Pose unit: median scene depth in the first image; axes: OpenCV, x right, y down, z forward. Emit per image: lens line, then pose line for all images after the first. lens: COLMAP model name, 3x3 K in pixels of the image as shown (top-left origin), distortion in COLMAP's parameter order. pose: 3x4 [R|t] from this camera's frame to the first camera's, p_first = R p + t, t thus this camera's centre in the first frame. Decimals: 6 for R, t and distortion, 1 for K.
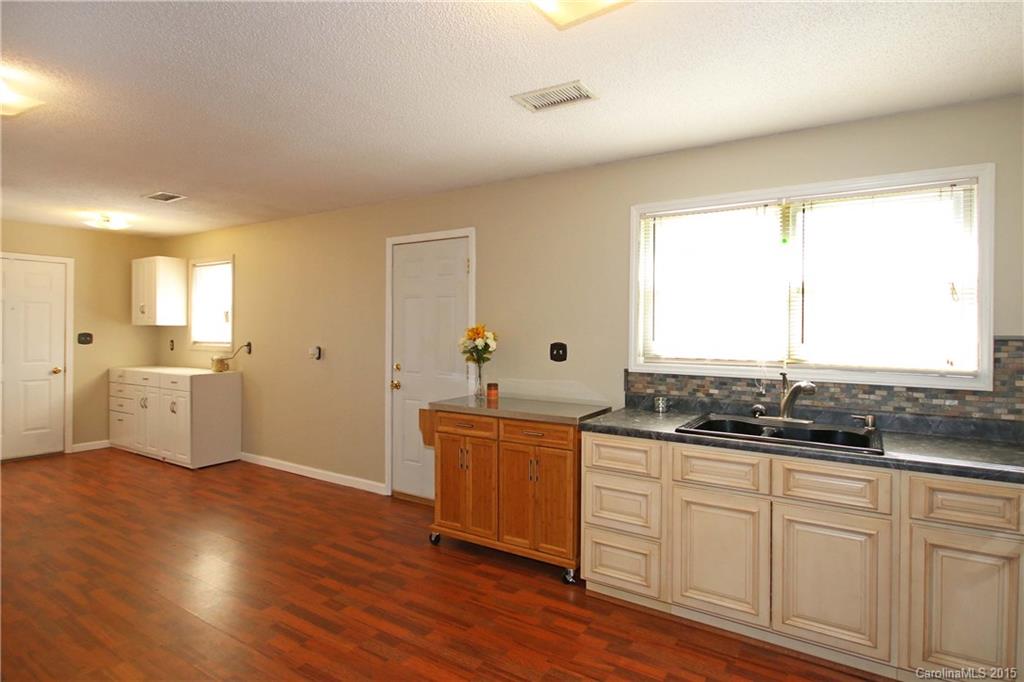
lens RADIAL K [[511.0, 0, 569.3], [0, 511.0, 332.8], [0, 0, 1]] dist [0.004806, -0.000256]
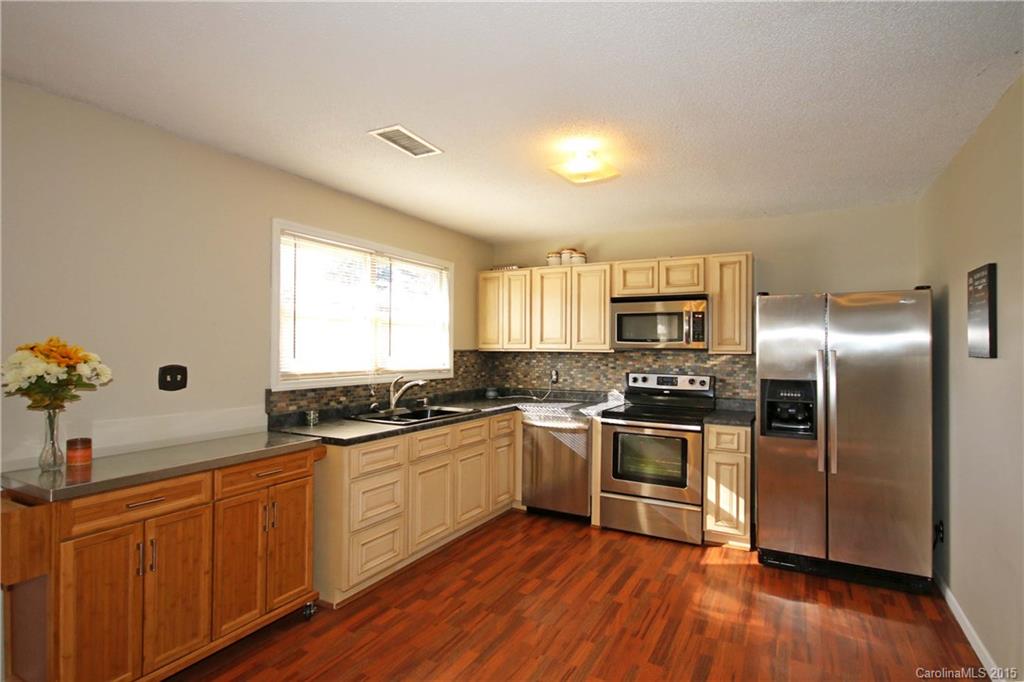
lens RADIAL K [[511.0, 0, 516.7], [0, 511.0, 345.6], [0, 0, 1]] dist [0.004806, -0.000256]
pose [[-0.022051, -0.000446, 0.999757, -1.049495], [0.003671, 0.999993, 0.000527, -0.009690], [-0.999750, 0.003682, -0.022049, 0.707425]]
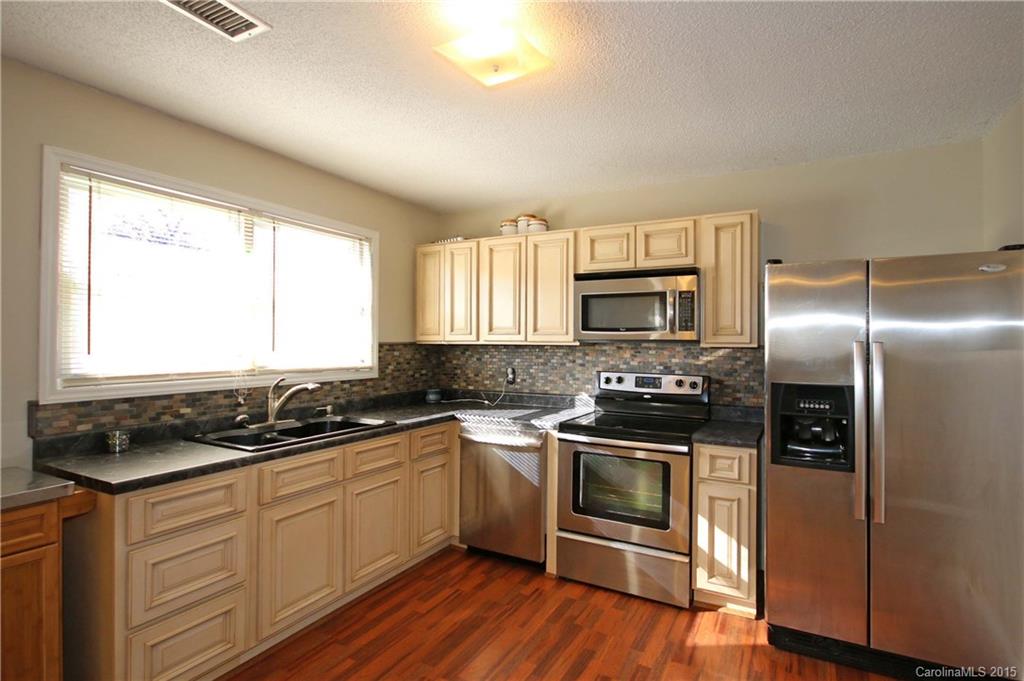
lens RADIAL K [[511.0, 0, 519.7], [0, 511.0, 339.7], [0, 0, 1]] dist [0.004806, -0.000256]
pose [[-0.021880, -0.001675, 0.999759, -0.663520], [0.005027, 0.999986, 0.001786, -0.002622], [-0.999748, 0.005065, -0.021872, 0.526598]]
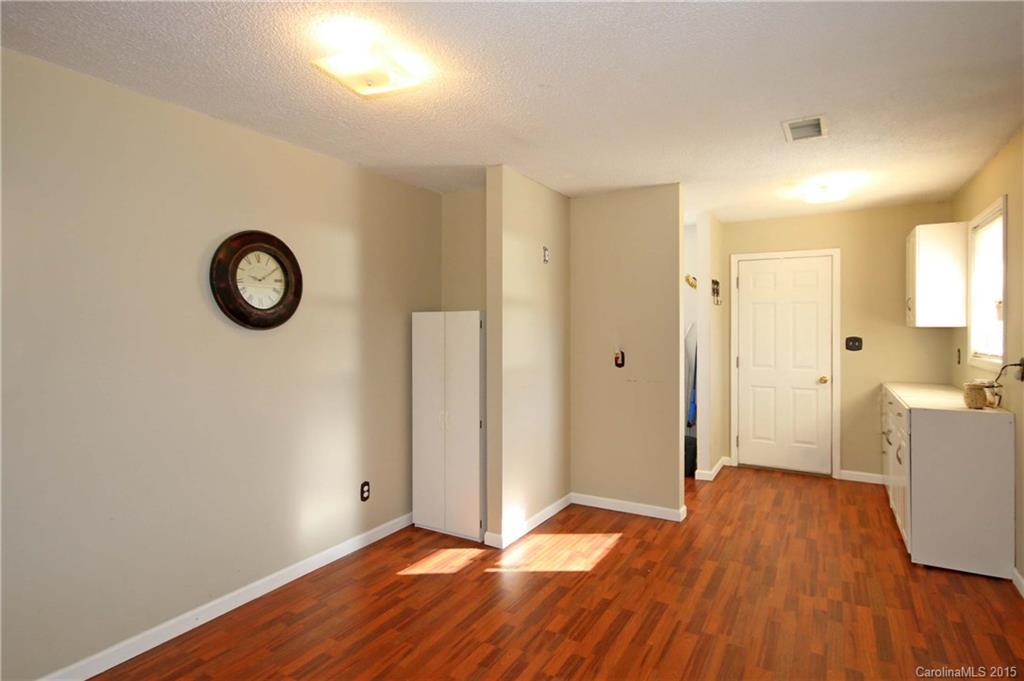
lens RADIAL K [[528.8, 0, 515.8], [0, 528.8, 329.6], [0, 0, 1]] dist [0.004134, 0.000222]
pose [[-0.005319, -0.009220, -0.999943, -0.078854], [-0.013947, 0.999861, -0.009145, 0.003259], [0.999889, 0.013897, -0.005447, 0.391234]]
